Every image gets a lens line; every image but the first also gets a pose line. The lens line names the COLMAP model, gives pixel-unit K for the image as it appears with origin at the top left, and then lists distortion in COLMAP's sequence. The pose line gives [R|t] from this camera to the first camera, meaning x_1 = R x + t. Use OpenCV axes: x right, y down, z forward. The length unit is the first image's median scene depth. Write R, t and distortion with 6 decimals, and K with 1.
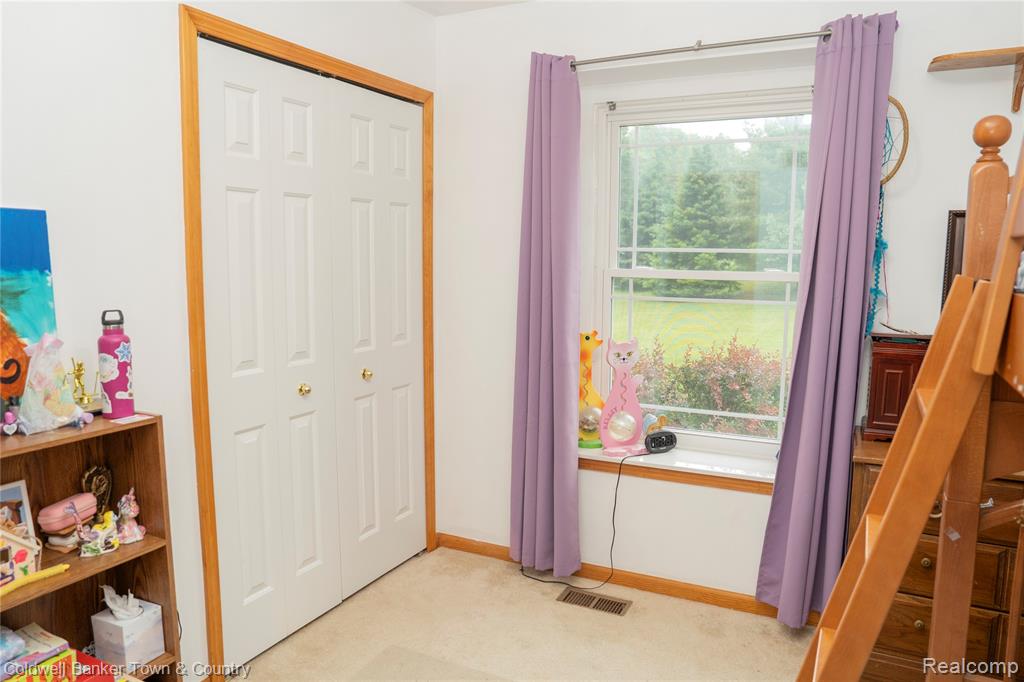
lens RADIAL K [[708.9, 0, 512.0], [0, 708.9, 341.0], [0, 0, 1]] dist [-0.115306, 0.089058]
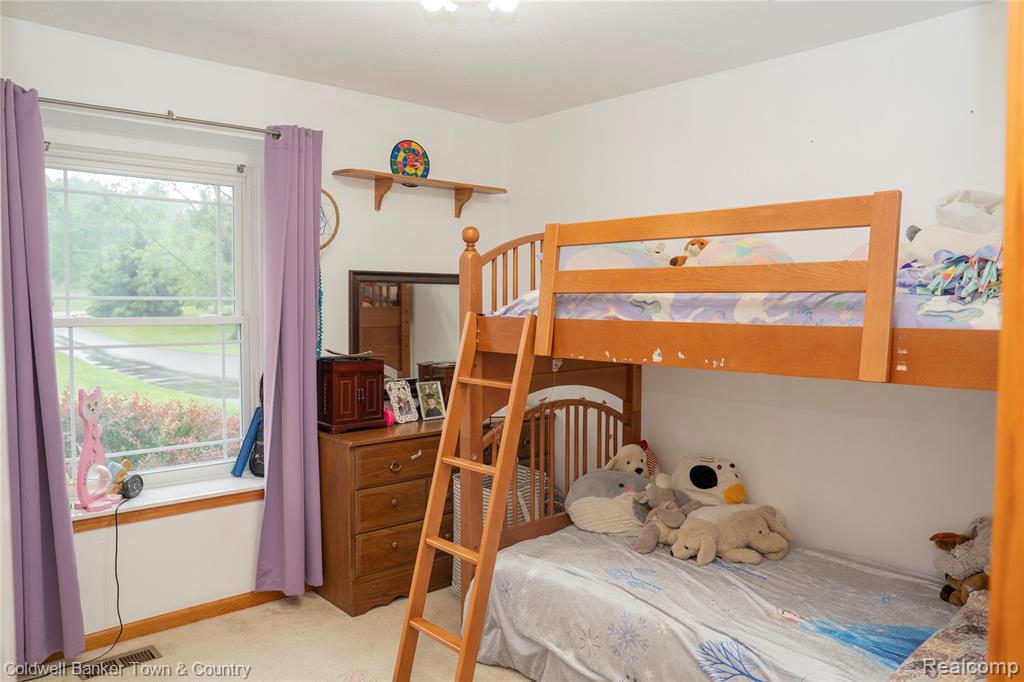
lens RADIAL K [[708.9, 0, 512.0], [0, 708.9, 341.0], [0, 0, 1]] dist [-0.115306, 0.089058]
pose [[0.359294, -0.057568, 0.931447, -0.554621], [0.113606, 0.993370, 0.017573, -0.021807], [-0.926284, 0.099504, 0.363452, 0.118054]]
